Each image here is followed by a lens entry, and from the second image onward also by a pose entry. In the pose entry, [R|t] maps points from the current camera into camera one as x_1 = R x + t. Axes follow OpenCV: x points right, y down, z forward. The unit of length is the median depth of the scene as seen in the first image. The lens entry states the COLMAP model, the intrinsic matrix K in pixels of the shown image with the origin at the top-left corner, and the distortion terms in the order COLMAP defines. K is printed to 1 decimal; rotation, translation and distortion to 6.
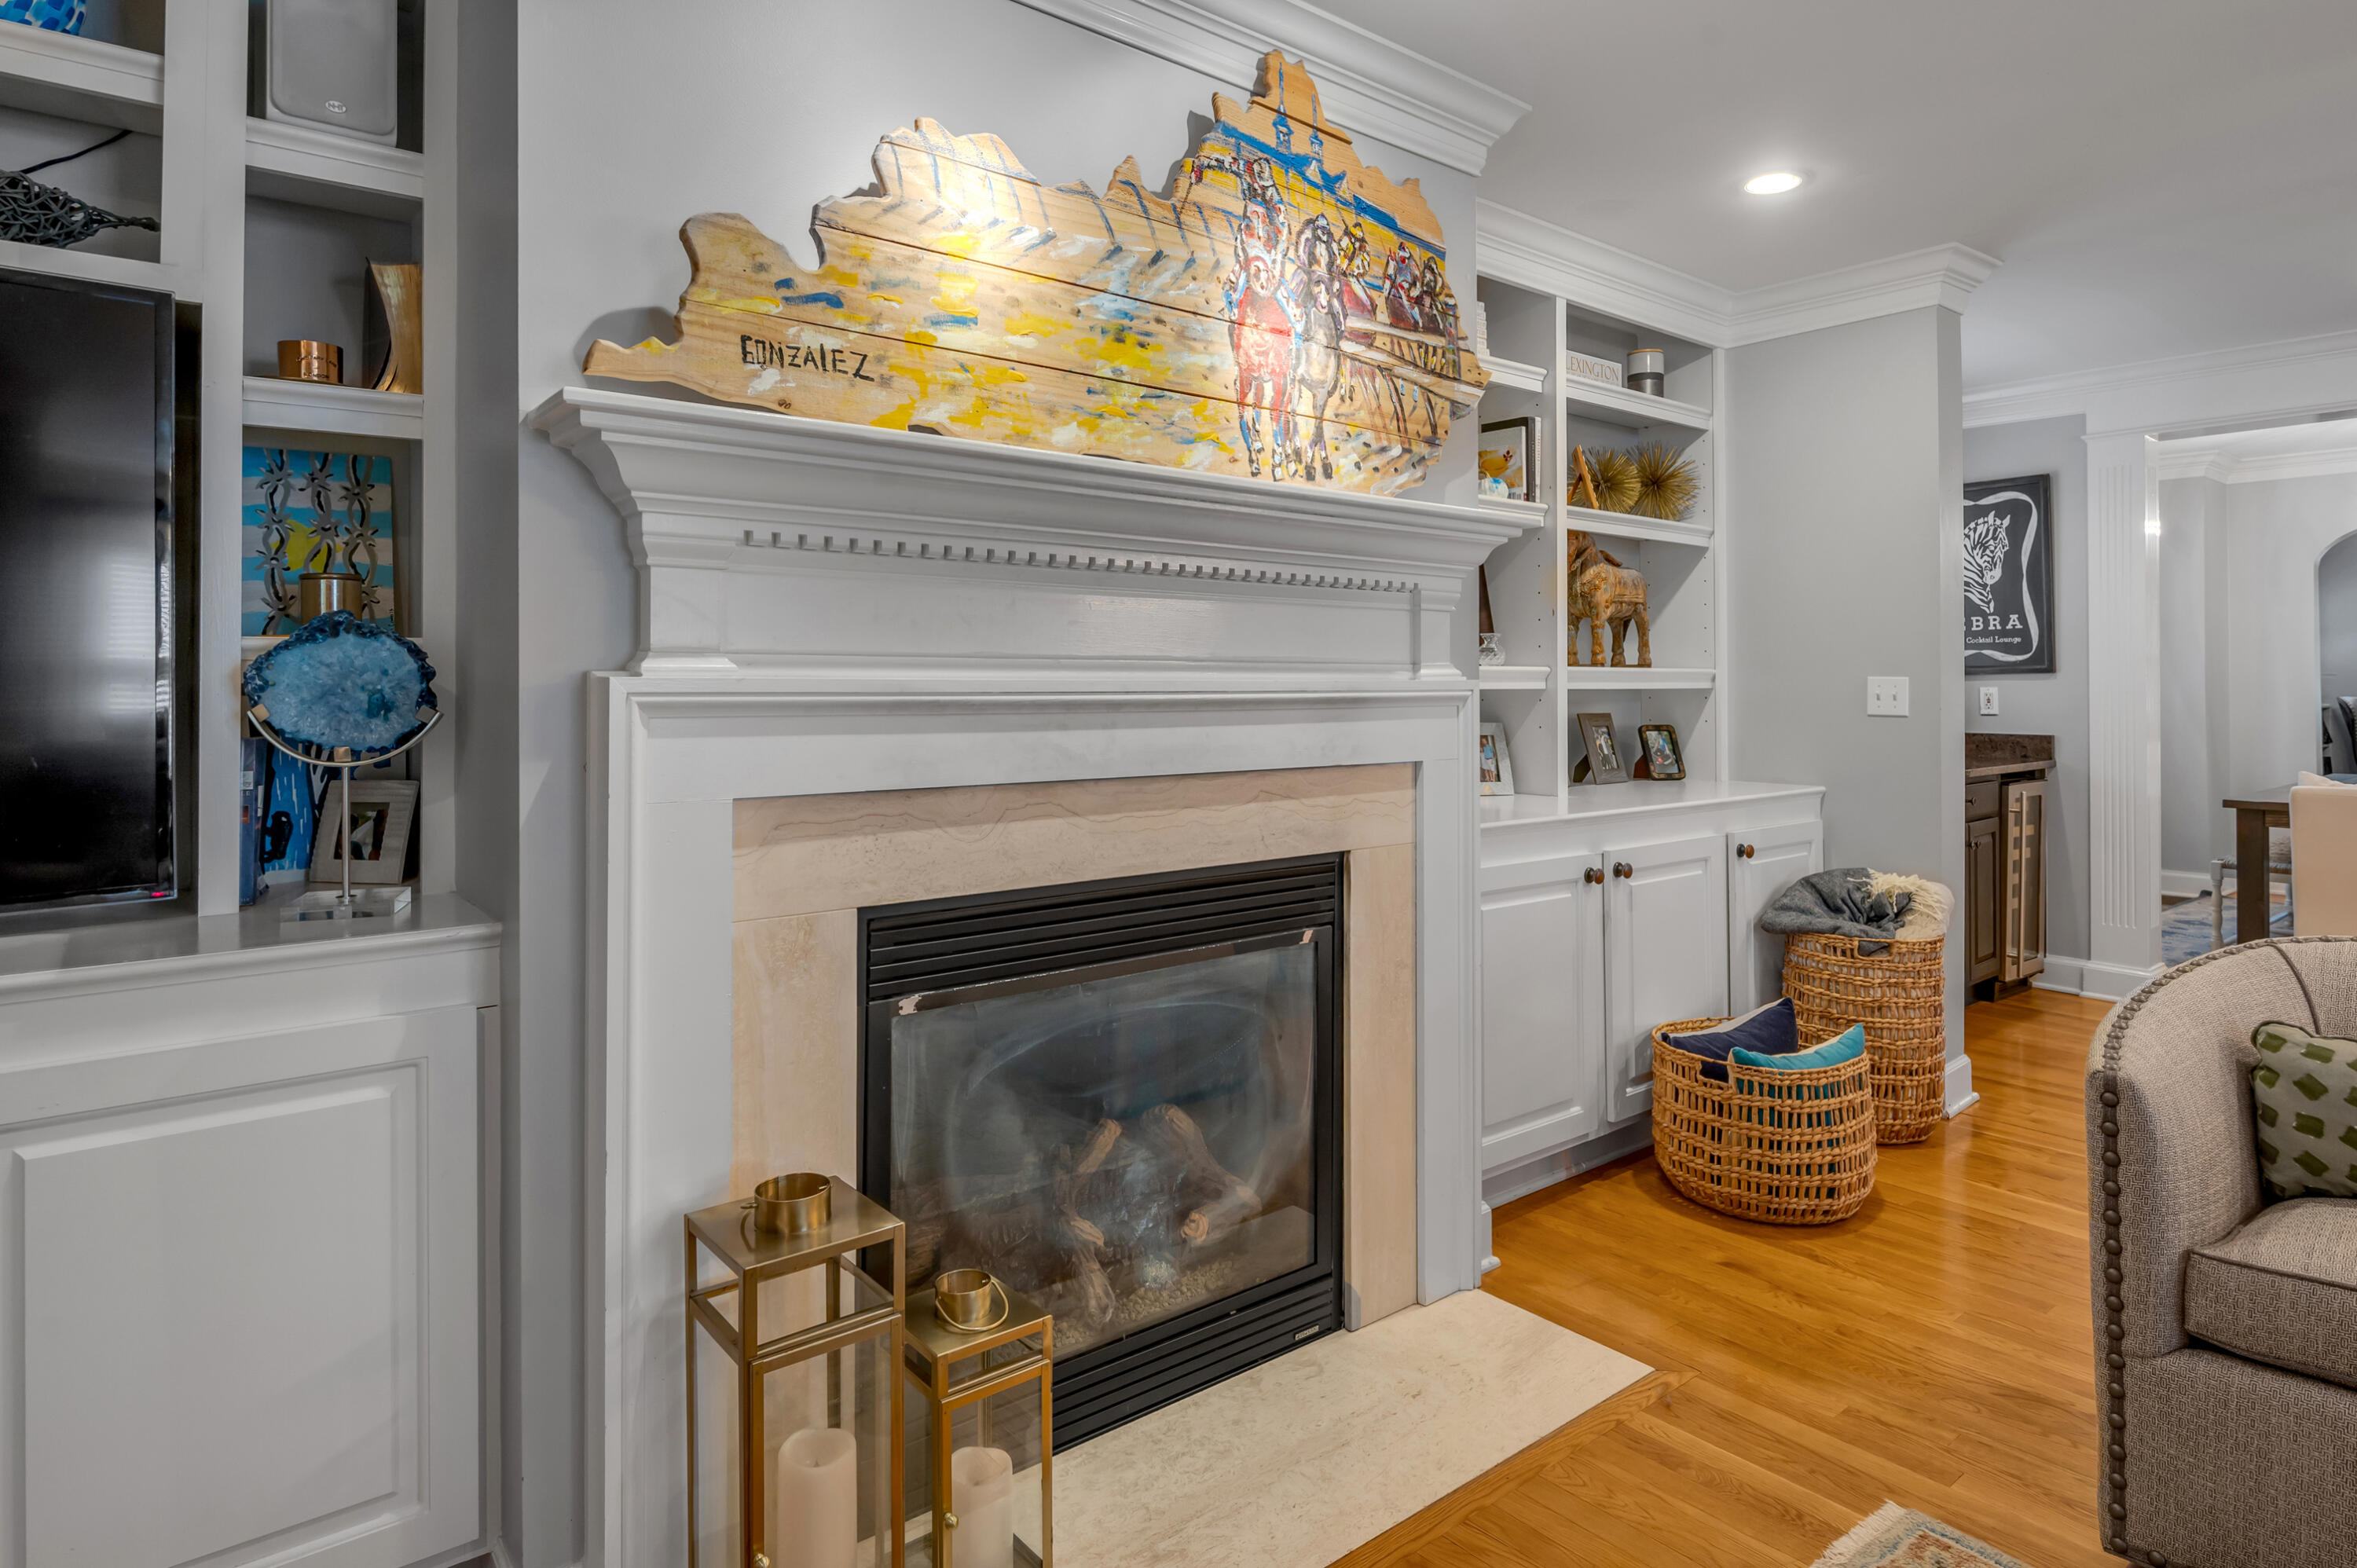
lens RADIAL K [[1298.1, 0, 1183.0], [0, 1298.1, 670.7], [0, 0, 1]] dist [-0.022173, -0.000216]
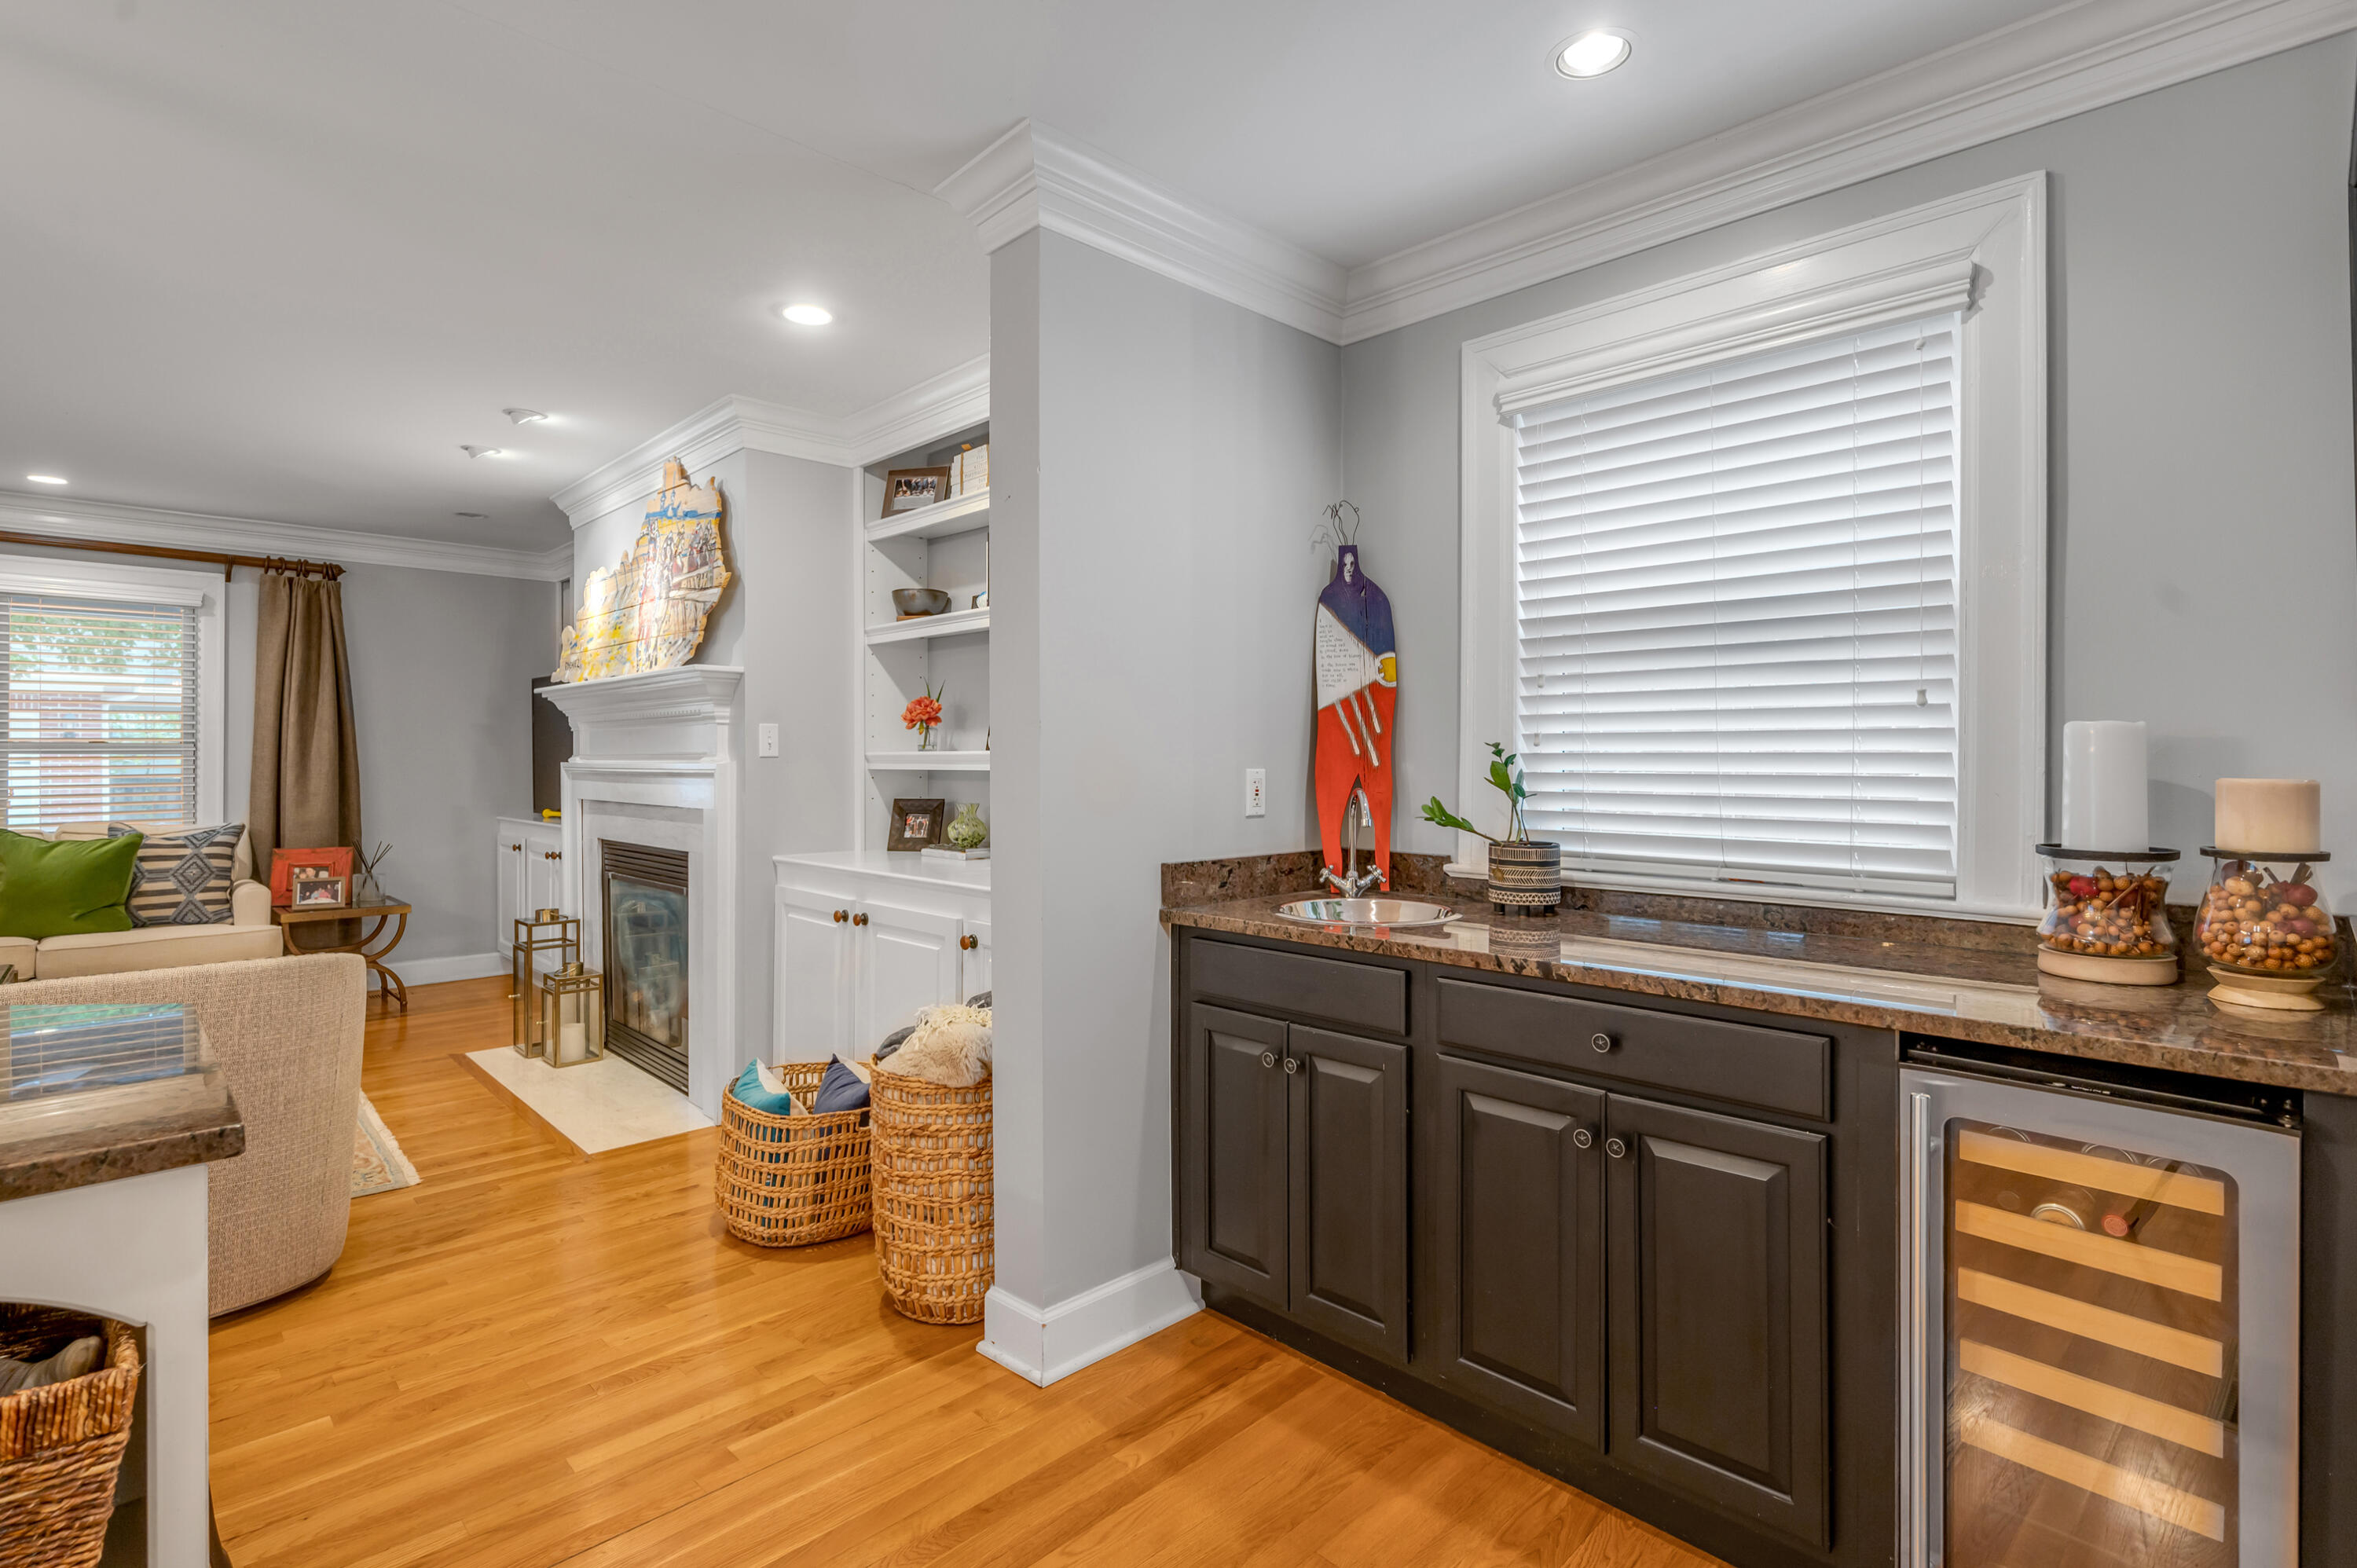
lens RADIAL K [[1105.7, 0, 1157.0], [0, 1105.7, 764.2], [0, 0, 1]] dist [-0.006174, -0.000190]
pose [[0.092759, 0.002087, -0.995686, 1.911476], [0.009106, 0.999954, 0.002944, 0.010683], [0.995647, -0.009339, 0.092736, 1.612645]]
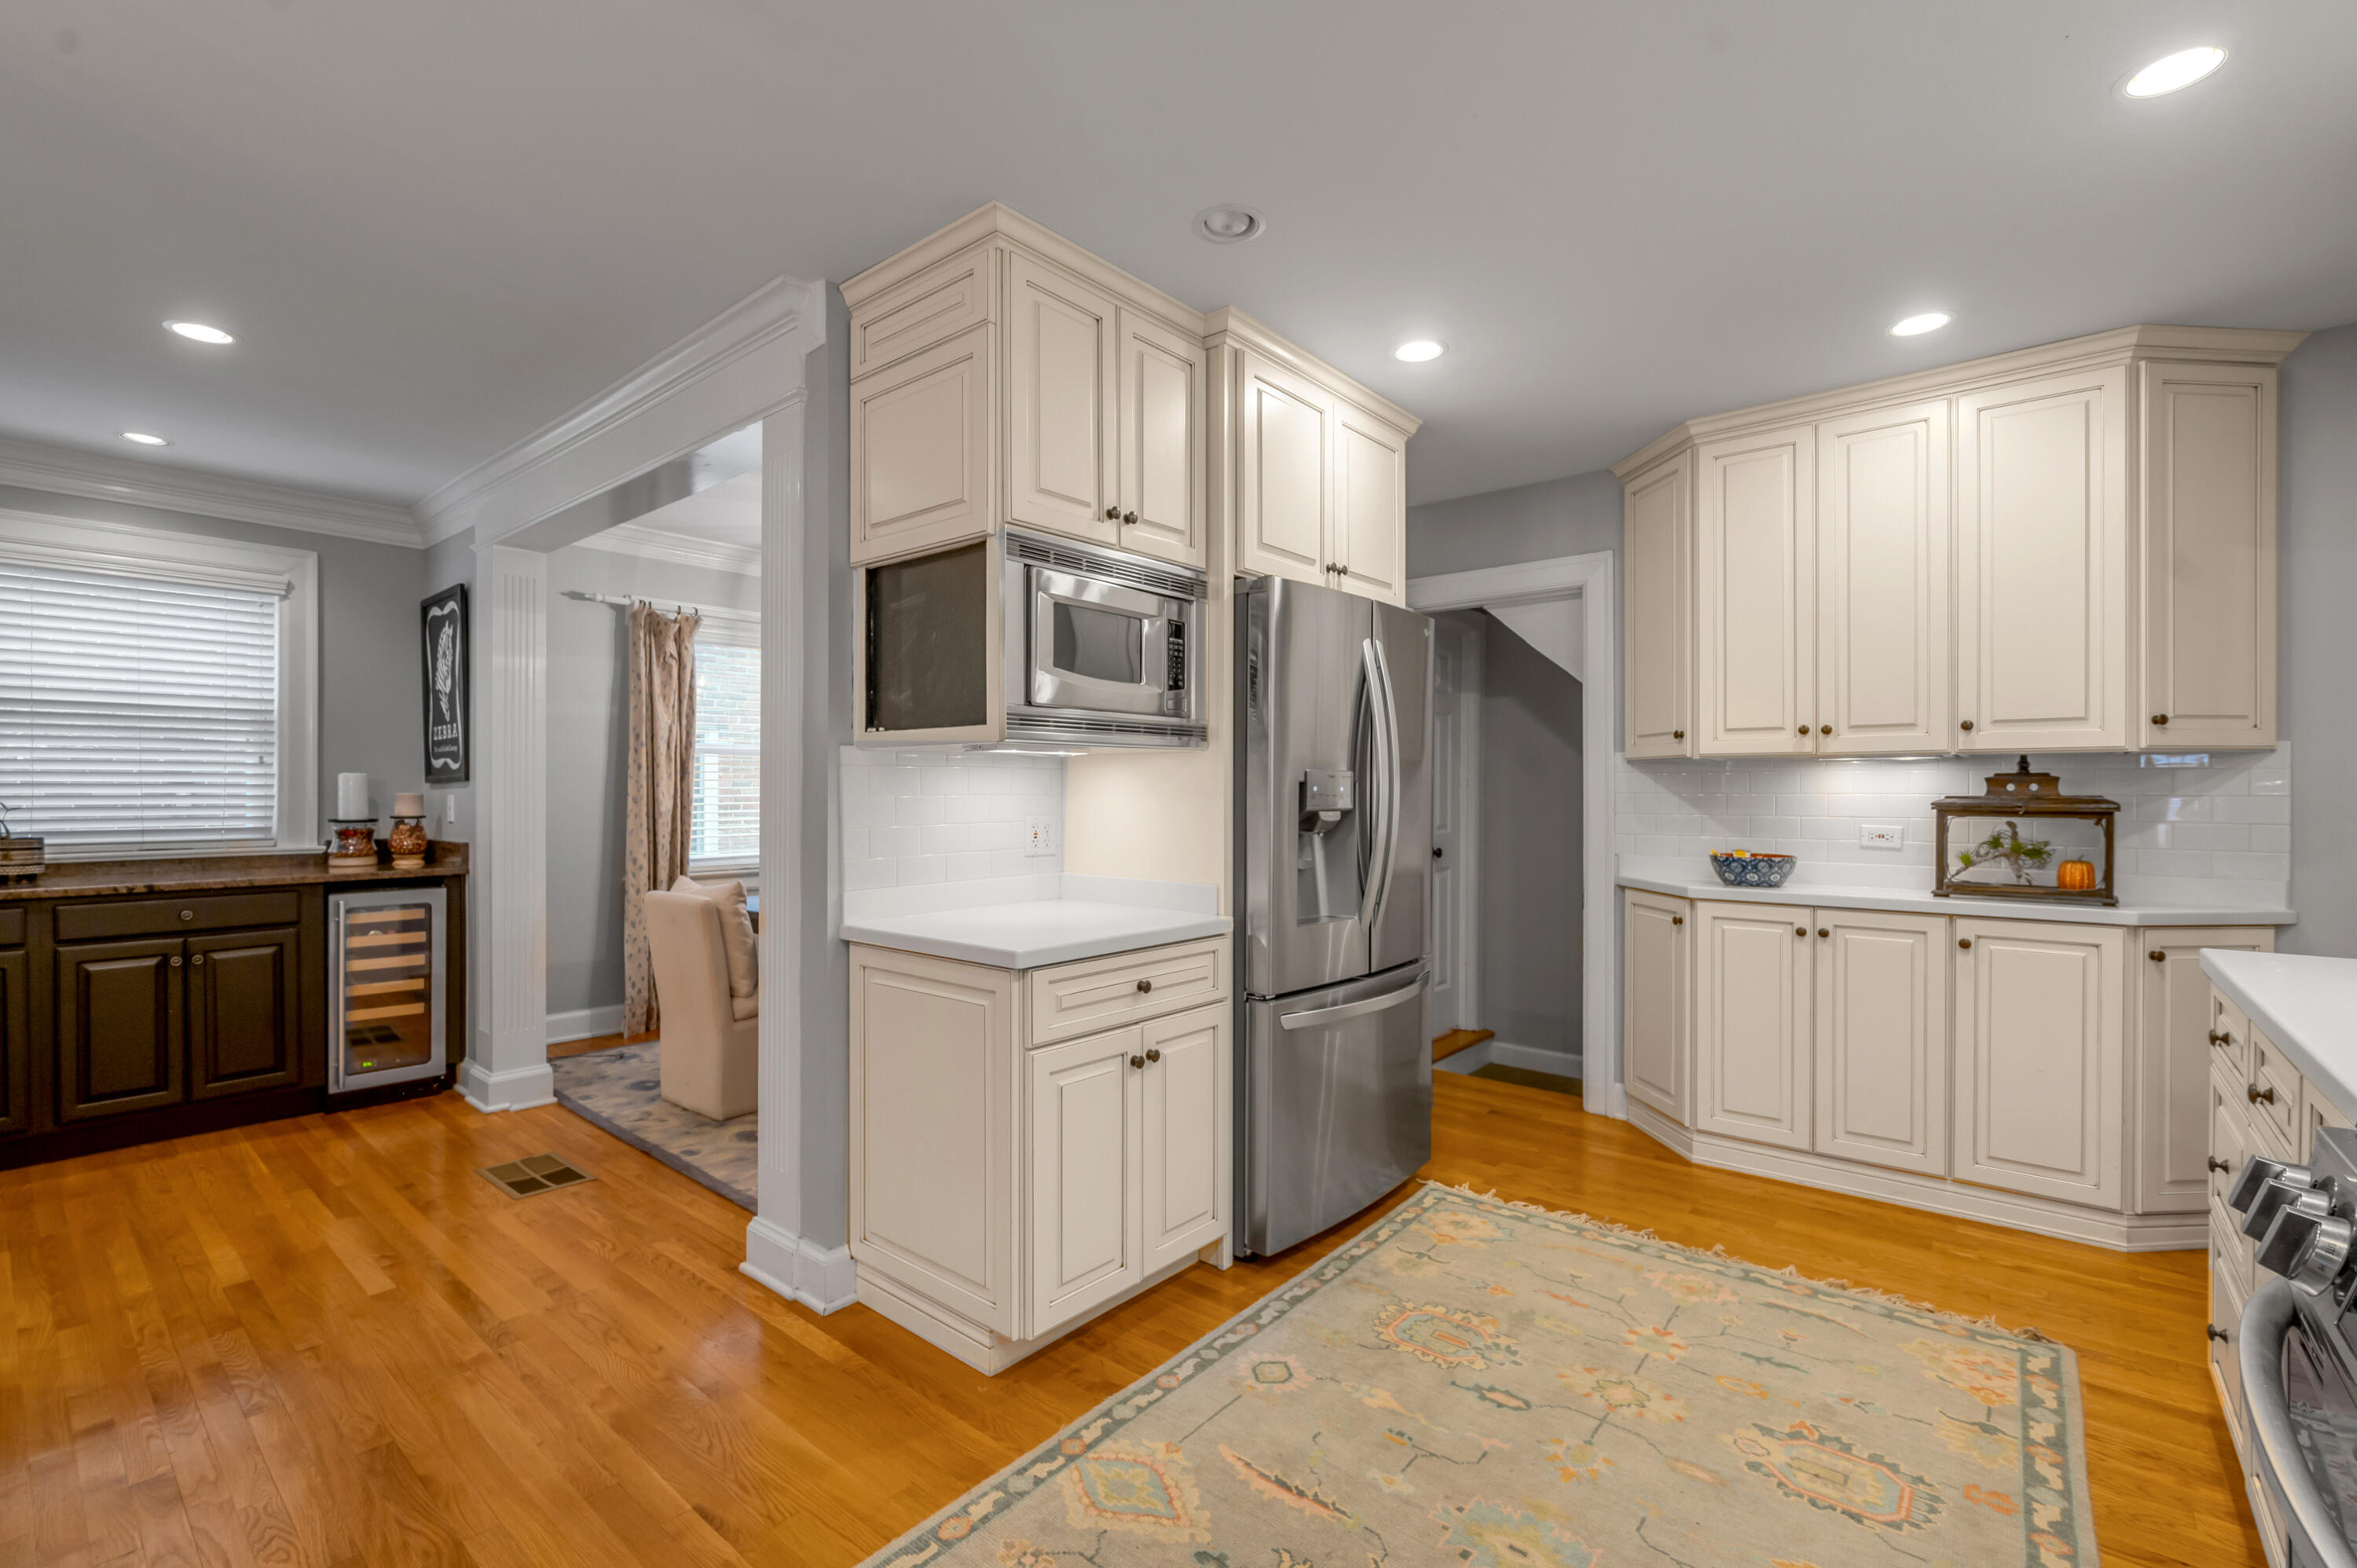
lens RADIAL K [[1030.7, 0, 1178.5], [0, 1030.7, 784.0], [0, 0, 1]] dist [0.001264, 0.000298]
pose [[0.980955, -0.001045, 0.194231, 2.342518], [-0.000286, 0.999977, 0.006823, -0.002601], [-0.194234, -0.006749, 0.980932, 0.209533]]
